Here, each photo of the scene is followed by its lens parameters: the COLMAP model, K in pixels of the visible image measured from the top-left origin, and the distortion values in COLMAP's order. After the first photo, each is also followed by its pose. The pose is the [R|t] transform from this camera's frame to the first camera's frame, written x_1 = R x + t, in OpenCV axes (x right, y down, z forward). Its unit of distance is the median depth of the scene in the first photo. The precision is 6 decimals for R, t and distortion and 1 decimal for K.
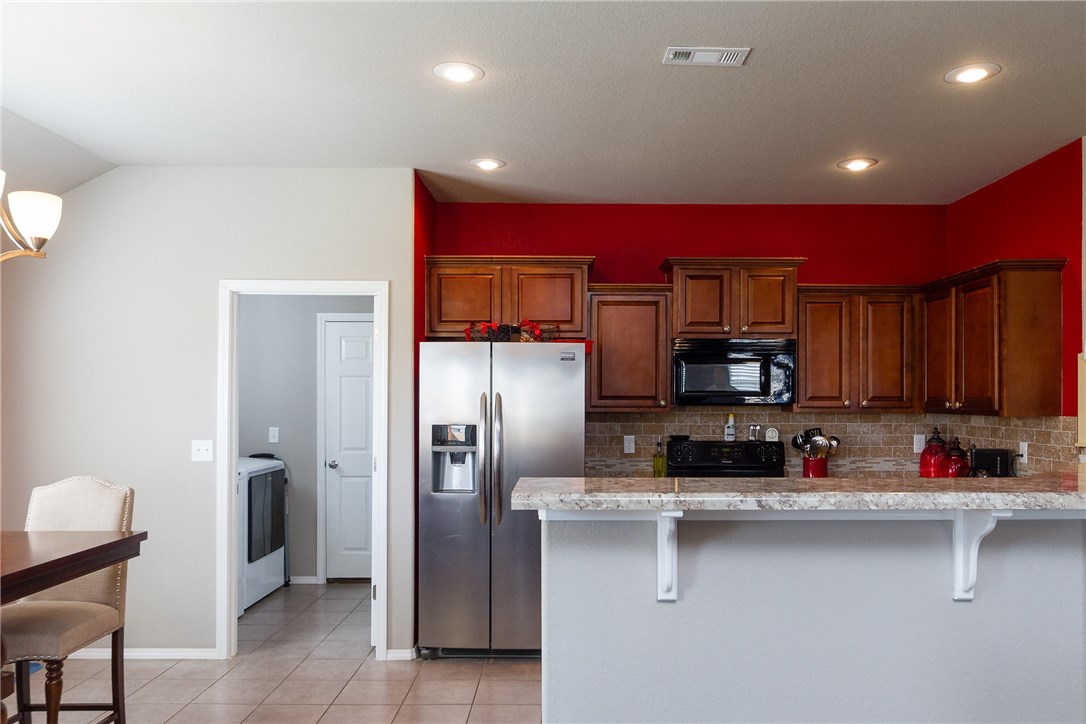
lens RADIAL K [[802.6, 0, 571.8], [0, 802.6, 395.4], [0, 0, 1]] dist [0.002071, 0.002487]
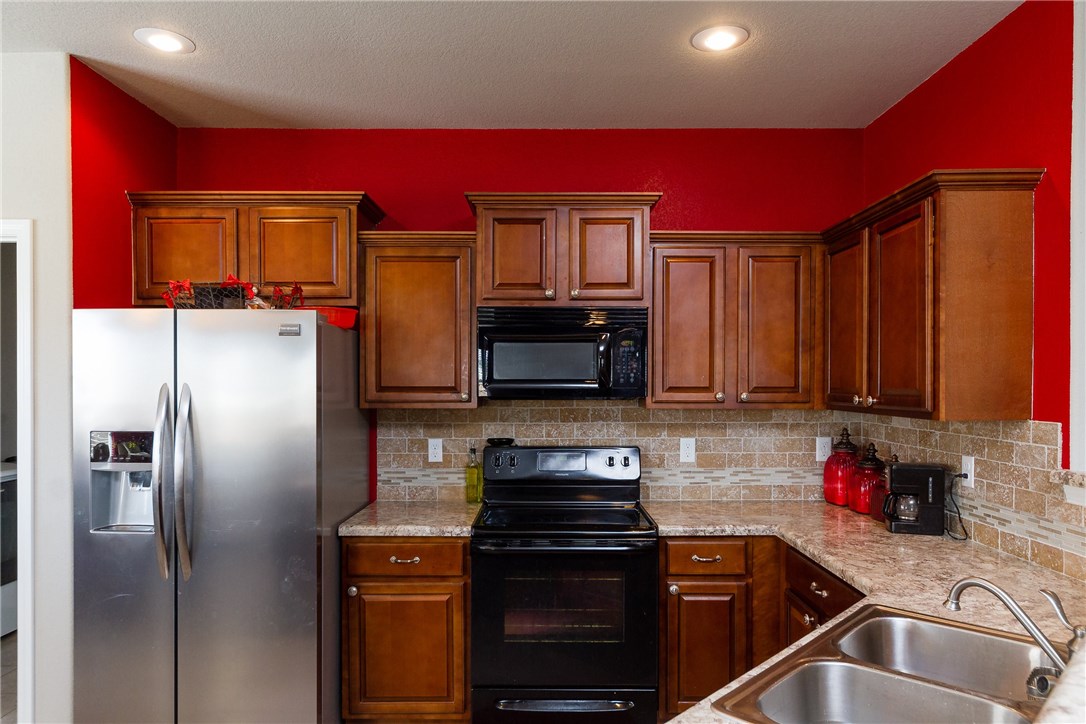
lens RADIAL K [[700.5, 0, 542.1], [0, 700.5, 388.6], [0, 0, 1]] dist [-0.000575, -0.001487]
pose [[0.999914, -0.001398, -0.013064, 0.207898], [0.001588, 0.999893, 0.014562, -0.007058], [0.013043, -0.014581, 0.999809, 0.399776]]
